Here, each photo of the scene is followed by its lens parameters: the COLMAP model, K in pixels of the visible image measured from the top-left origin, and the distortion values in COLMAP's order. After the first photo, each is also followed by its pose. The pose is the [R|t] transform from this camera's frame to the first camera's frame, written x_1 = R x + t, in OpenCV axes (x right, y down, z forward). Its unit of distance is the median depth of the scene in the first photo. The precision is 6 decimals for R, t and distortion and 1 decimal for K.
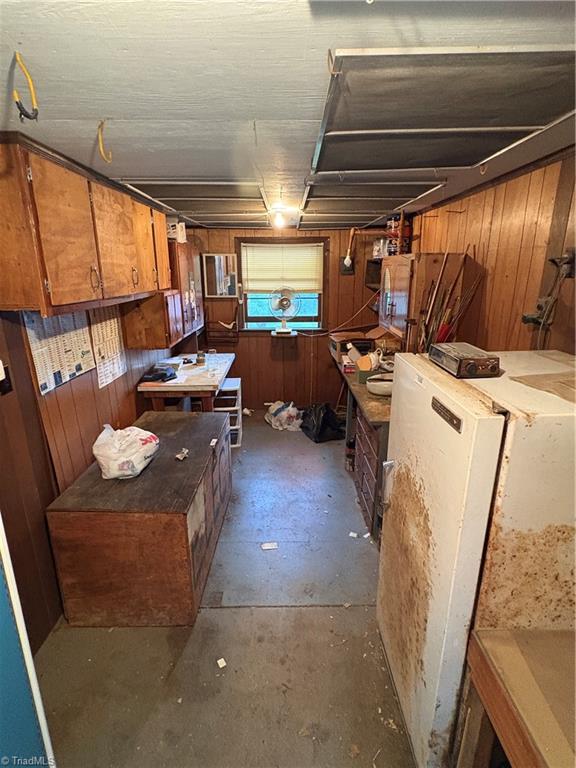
lens RADIAL K [[385.8, 0, 286.0], [0, 385.8, 382.7], [0, 0, 1]] dist [-0.004251, 0.000022]
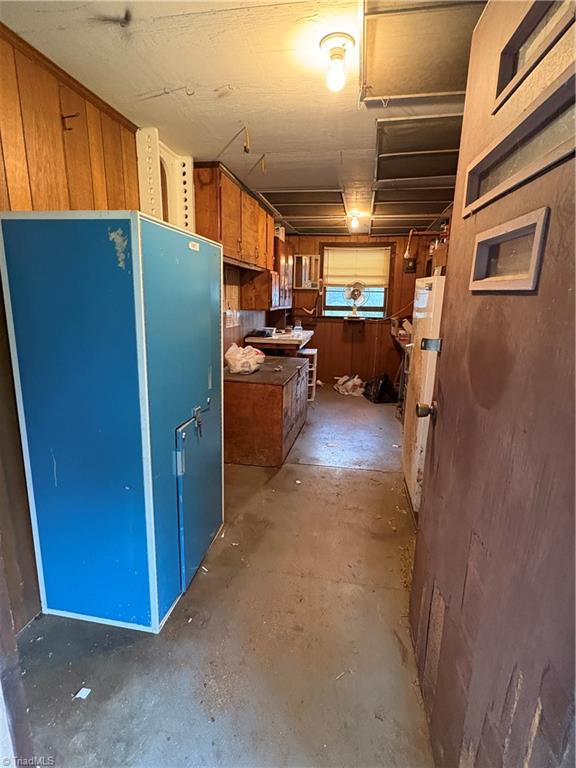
lens RADIAL K [[385.8, 0, 289.7], [0, 385.8, 384.7], [0, 0, 1]] dist [-0.004251, 0.000022]
pose [[0.983001, 0.061463, -0.173004, 0.025100], [-0.072277, 0.995759, -0.056913, 0.225149], [0.168772, 0.068450, 0.983275, -0.314776]]
